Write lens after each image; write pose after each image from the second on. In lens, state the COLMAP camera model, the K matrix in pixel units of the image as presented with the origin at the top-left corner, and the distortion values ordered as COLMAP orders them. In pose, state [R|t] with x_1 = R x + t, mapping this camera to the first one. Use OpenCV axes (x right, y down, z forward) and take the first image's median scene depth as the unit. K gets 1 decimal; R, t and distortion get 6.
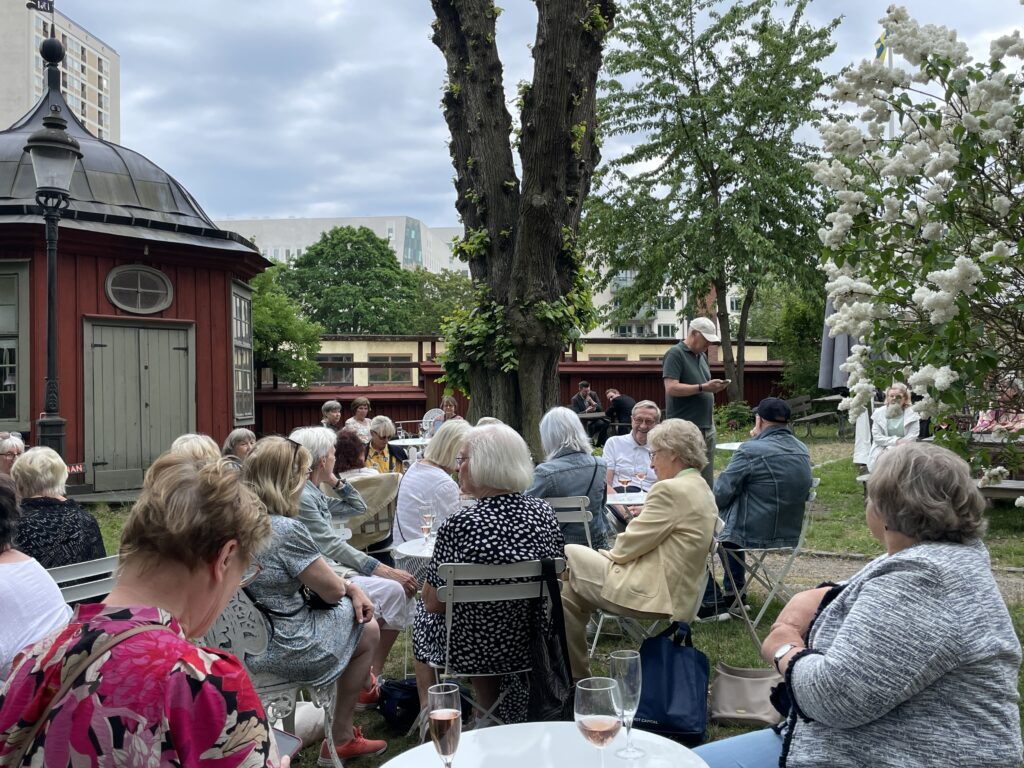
lens RADIAL K [[999.9, 0, 512.5], [0, 999.9, 384.7], [0, 0, 1]] dist [0.013415, 0.000000]
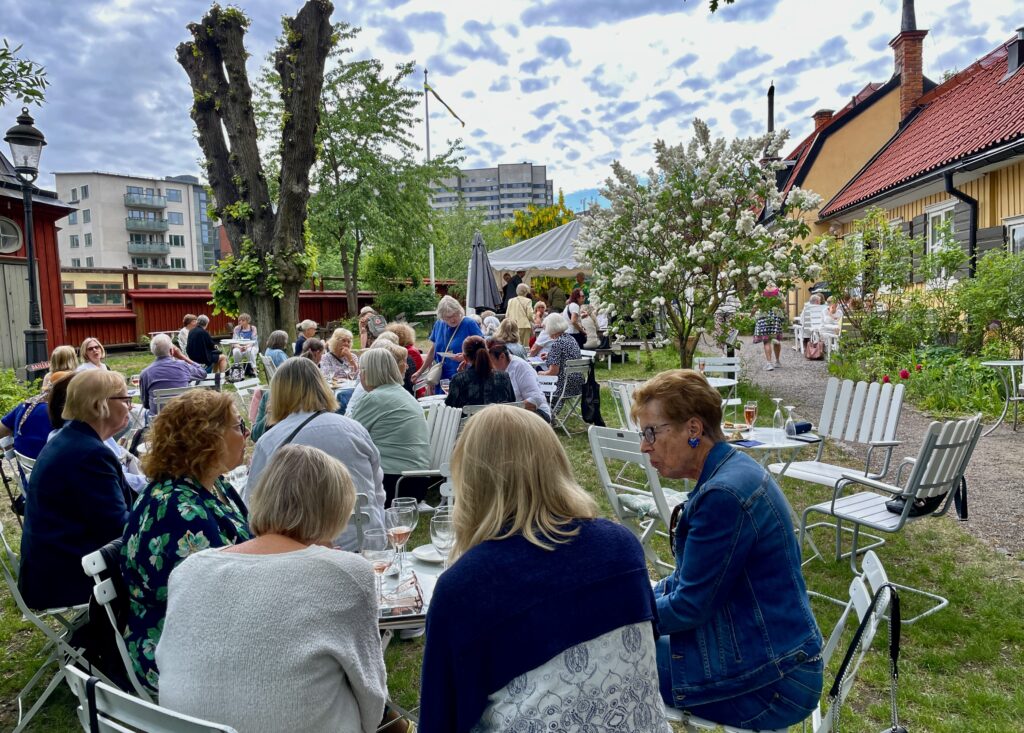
lens RADIAL K [[802.7, 0, 511.8], [0, 802.7, 365.8], [0, 0, 1]] dist [0.000547, -0.002616]
pose [[0.819323, -0.044316, 0.571617, -0.297409], [0.002979, 0.997324, 0.073051, 0.002310], [-0.573324, -0.058150, 0.817262, -0.175188]]
